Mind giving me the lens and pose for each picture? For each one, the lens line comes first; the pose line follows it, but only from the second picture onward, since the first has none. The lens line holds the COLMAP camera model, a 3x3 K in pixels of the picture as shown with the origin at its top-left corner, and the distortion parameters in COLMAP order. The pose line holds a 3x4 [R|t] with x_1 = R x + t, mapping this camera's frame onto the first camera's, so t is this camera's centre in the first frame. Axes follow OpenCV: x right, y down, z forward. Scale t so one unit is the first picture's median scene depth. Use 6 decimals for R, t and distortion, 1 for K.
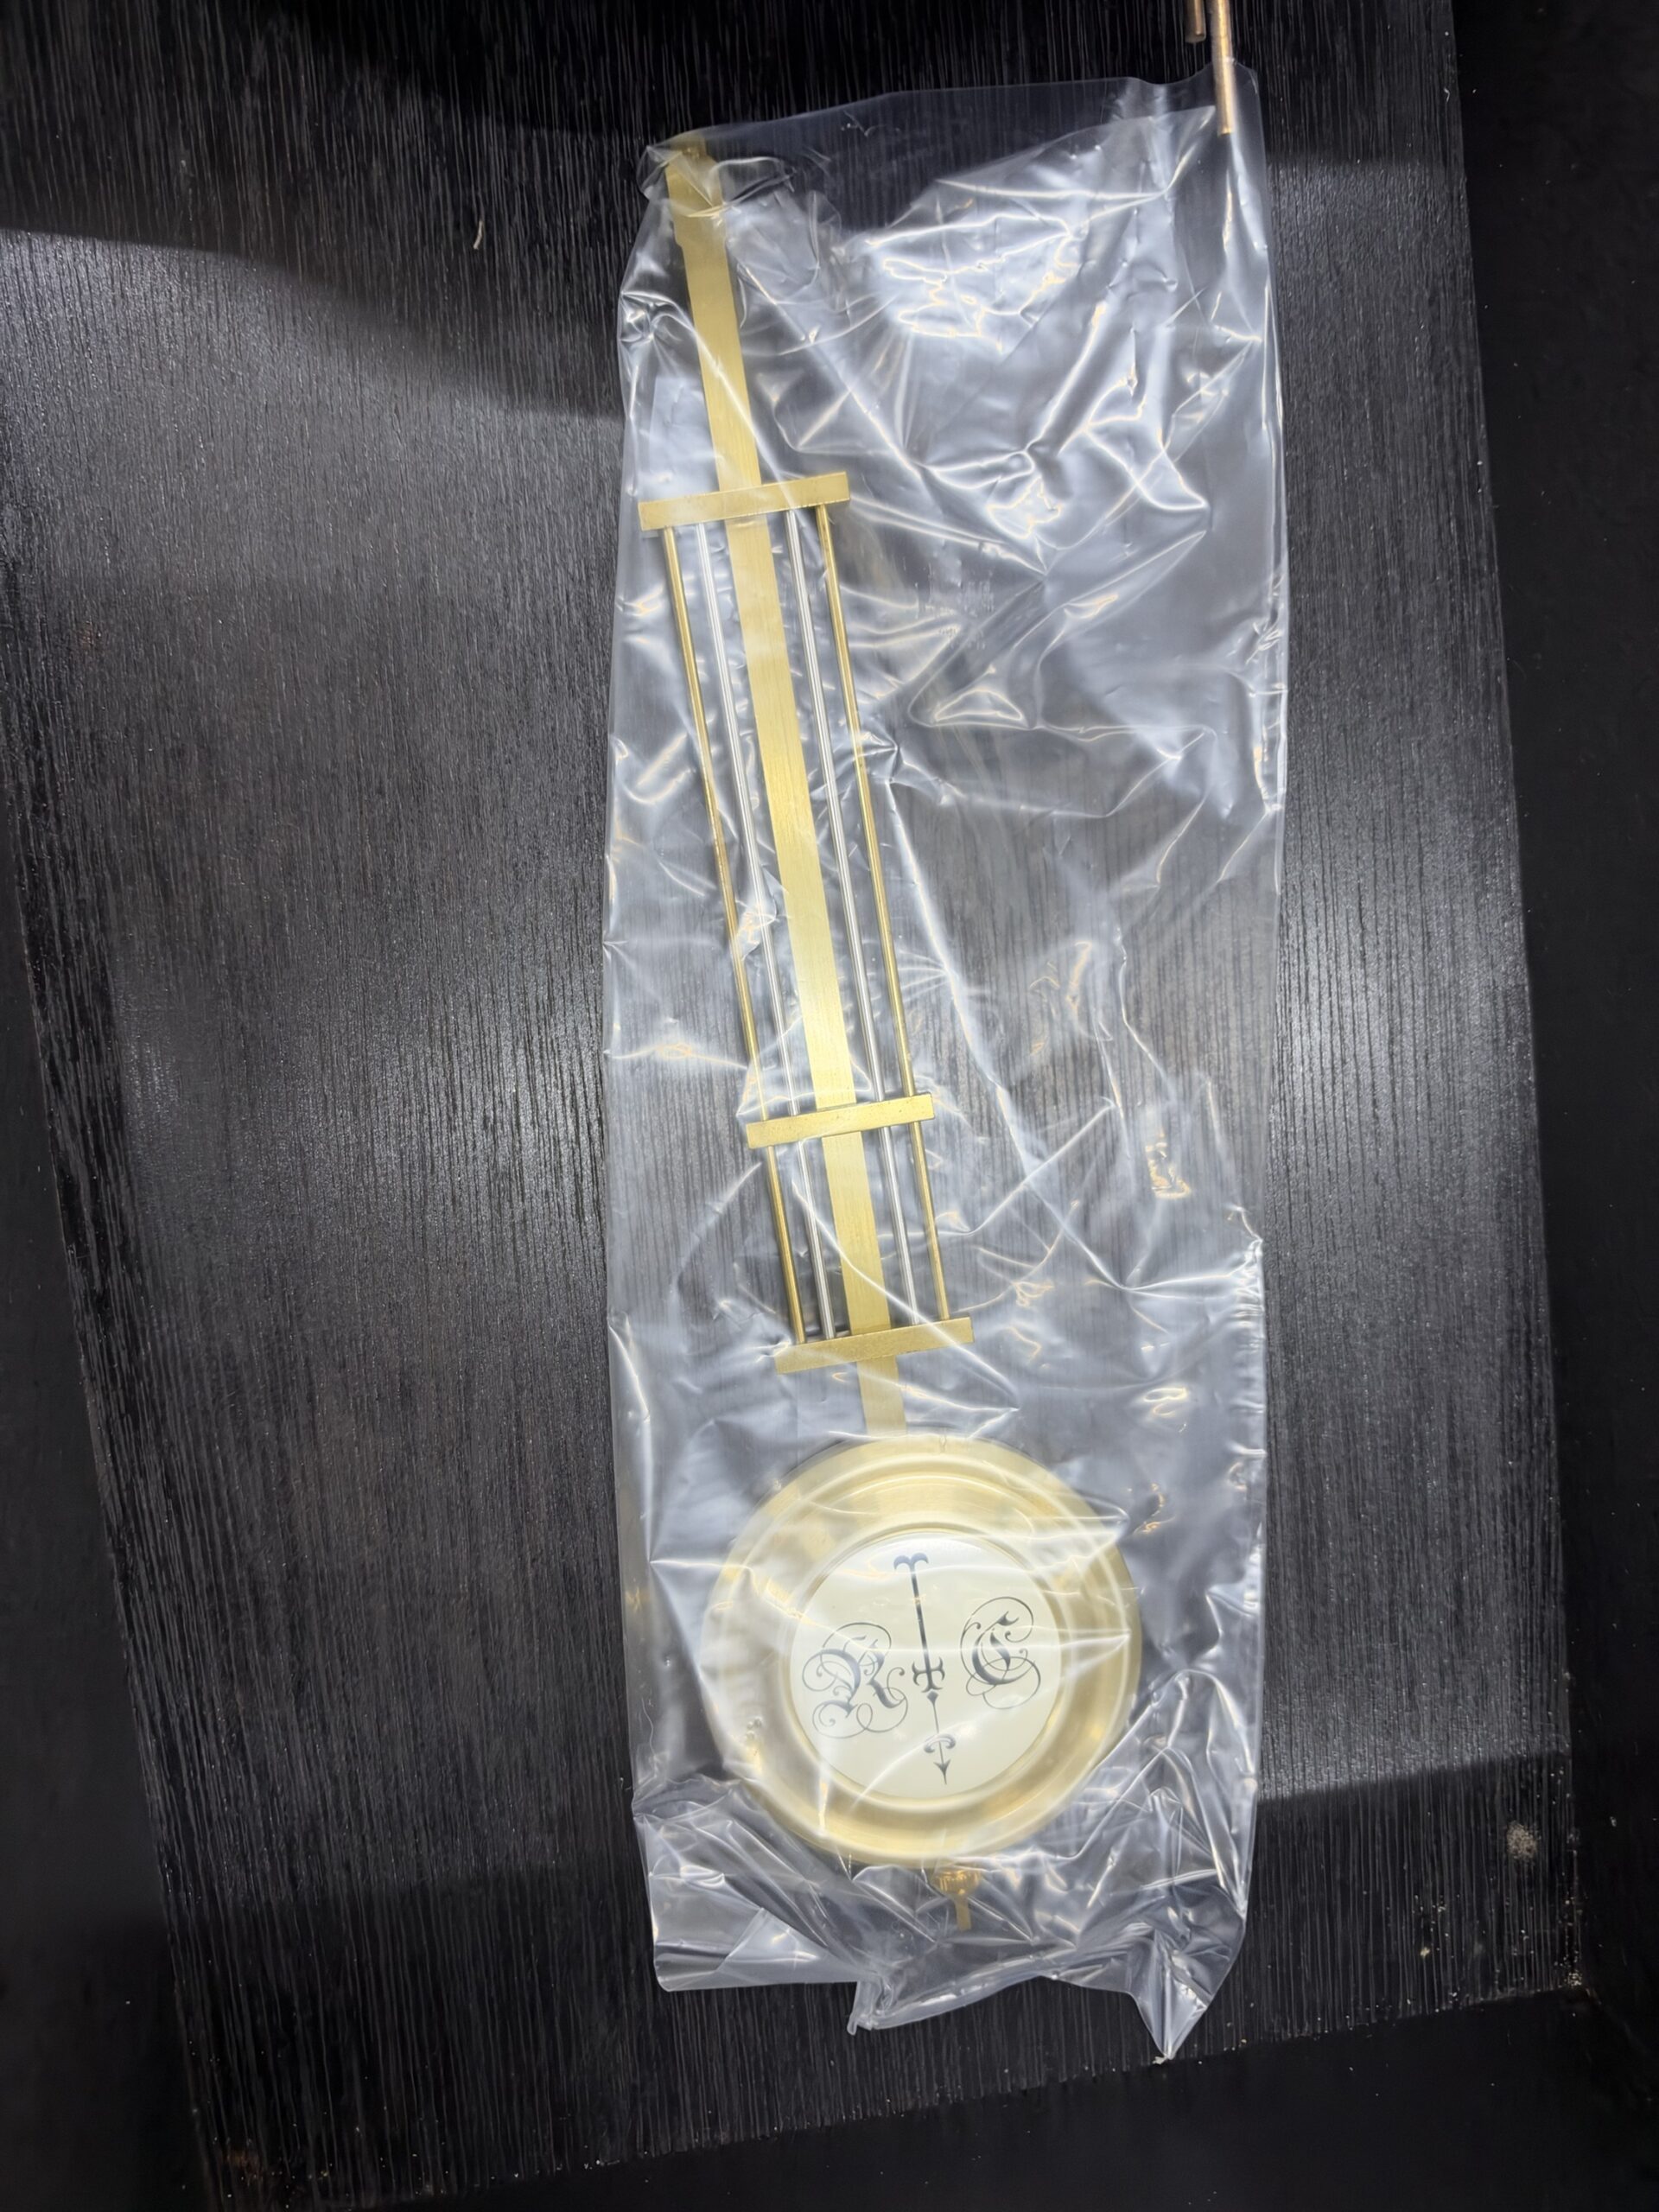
lens RADIAL K [[1576.3, 0, 829.5], [0, 1576.3, 1106.0], [0, 0, 1]] dist [-0.053112, 0.001426]
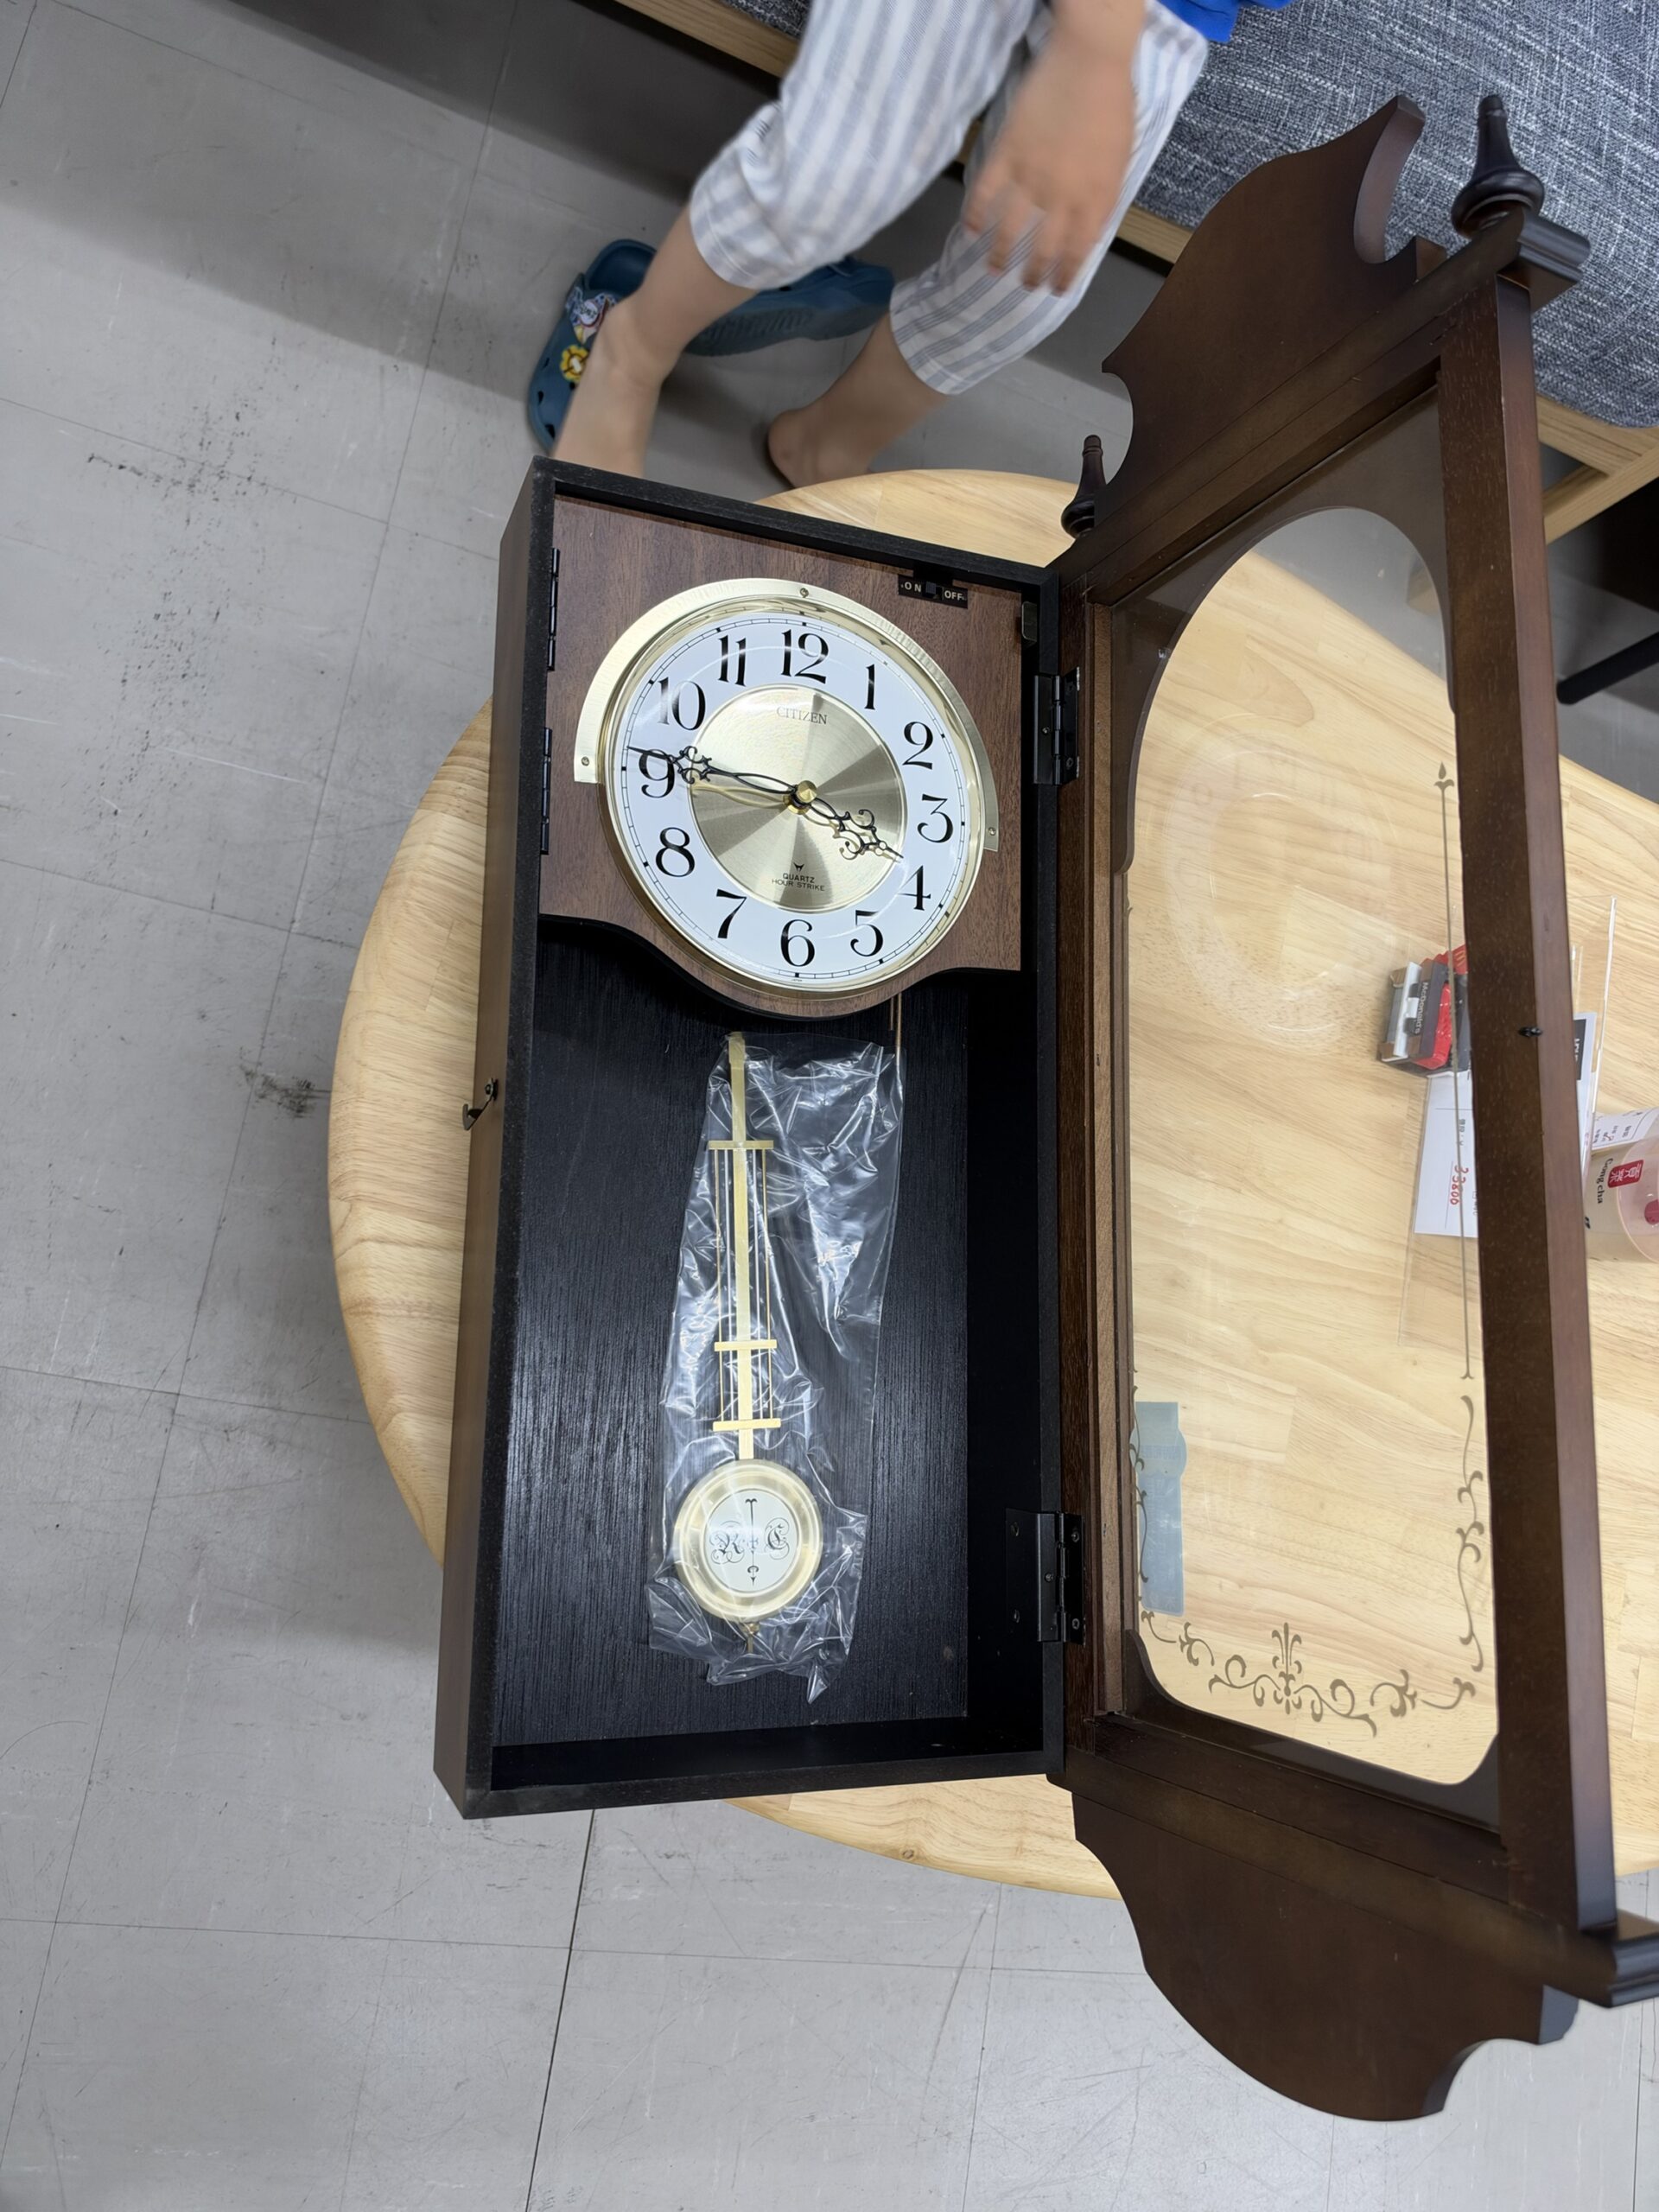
lens RADIAL K [[1576.3, 0, 829.5], [0, 1576.3, 1106.0], [0, 0, 1]] dist [-0.053112, 0.001426]
pose [[0.958996, 0.151733, 0.239383, -0.656098], [-0.092647, 0.966049, -0.241177, 0.286458], [-0.267850, 0.209109, 0.940494, -2.058358]]
